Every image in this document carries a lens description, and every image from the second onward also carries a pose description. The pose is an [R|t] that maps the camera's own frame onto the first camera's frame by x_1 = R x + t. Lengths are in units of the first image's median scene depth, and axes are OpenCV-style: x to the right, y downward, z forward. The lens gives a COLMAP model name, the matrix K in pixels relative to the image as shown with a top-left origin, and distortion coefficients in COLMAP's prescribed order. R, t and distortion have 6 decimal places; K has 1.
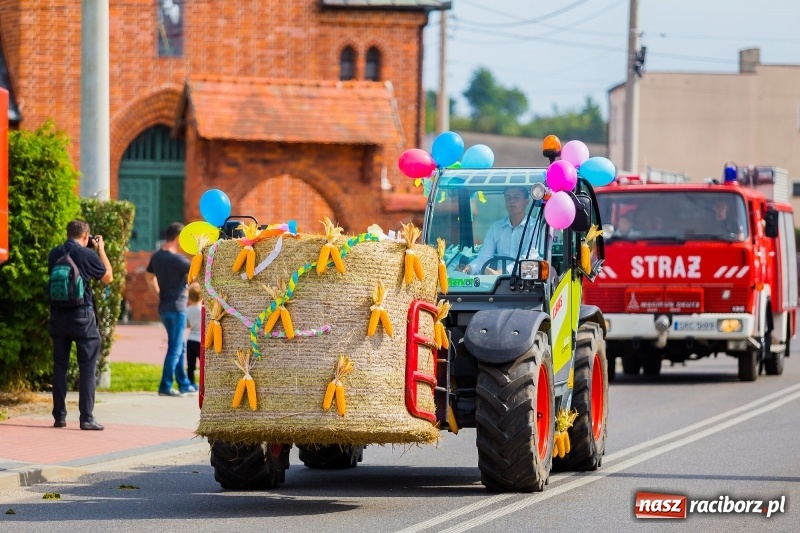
lens RADIAL K [[3876.7, 0, 400.0], [0, 3876.7, 266.5], [0, 0, 1]] dist [-0.184346, 1.832711]
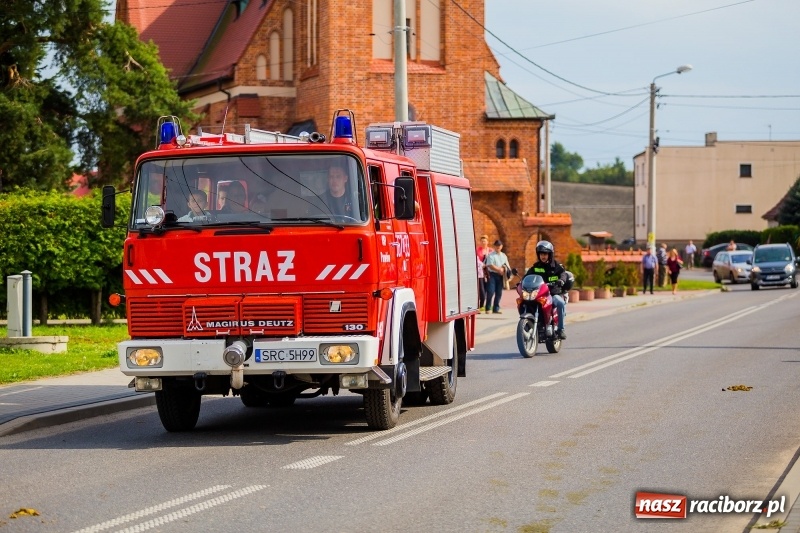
lens RADIAL K [[2259.2, 0, 400.0], [0, 2259.2, 266.5], [0, 0, 1]] dist [0.056783, -0.723160]
pose [[0.998805, -0.018378, -0.045279, -0.014537], [0.018576, 0.999820, 0.003944, 0.000100], [0.045199, -0.004781, 0.998967, -0.117859]]
